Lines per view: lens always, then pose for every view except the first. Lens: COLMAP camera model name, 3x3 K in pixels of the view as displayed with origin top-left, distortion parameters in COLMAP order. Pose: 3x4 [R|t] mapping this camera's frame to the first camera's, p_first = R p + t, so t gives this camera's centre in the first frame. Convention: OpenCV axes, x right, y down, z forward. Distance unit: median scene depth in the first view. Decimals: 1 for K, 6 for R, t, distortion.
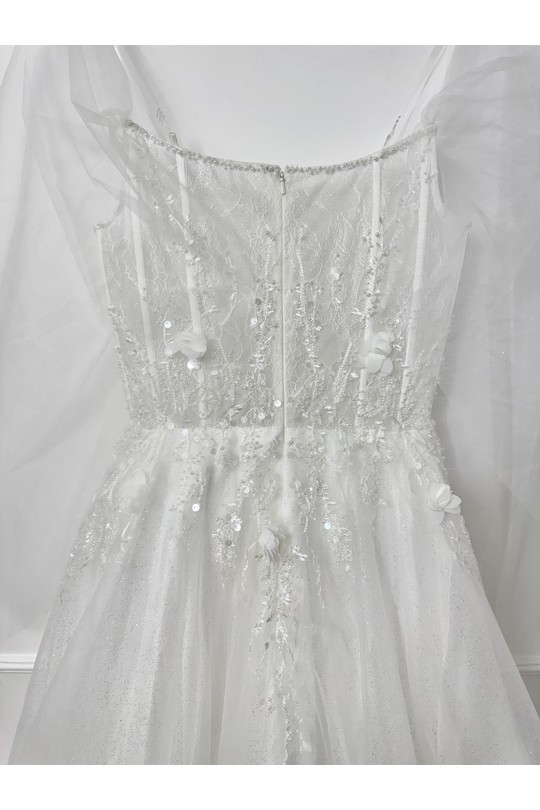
lens RADIAL K [[539.1, 0, 263.3], [0, 539.1, 431.4], [0, 0, 1]] dist [0.054757, -0.042925]
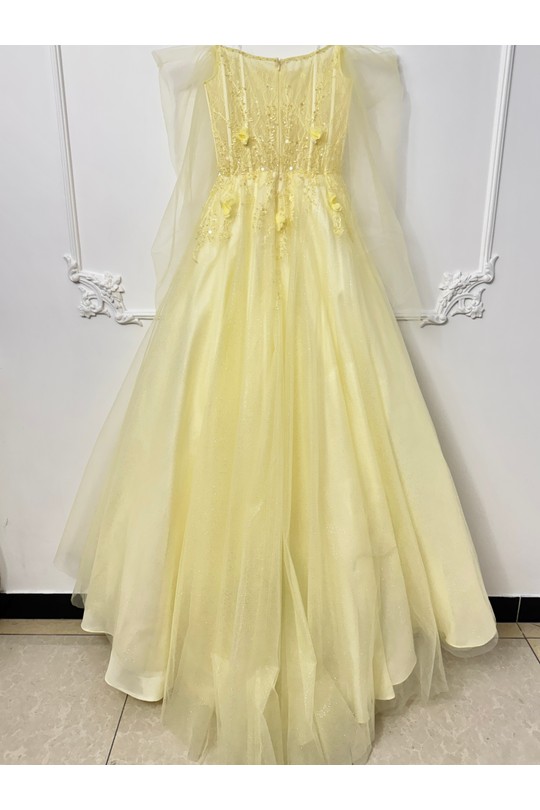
lens RADIAL K [[539.1, 0, 269.0], [0, 539.1, 382.5], [0, 0, 1]] dist [0.054757, -0.042925]
pose [[0.999691, 0.002382, -0.024749, 0.040672], [-0.001872, 0.999786, 0.020589, 0.896112], [0.024793, -0.020536, 0.999482, -1.458660]]
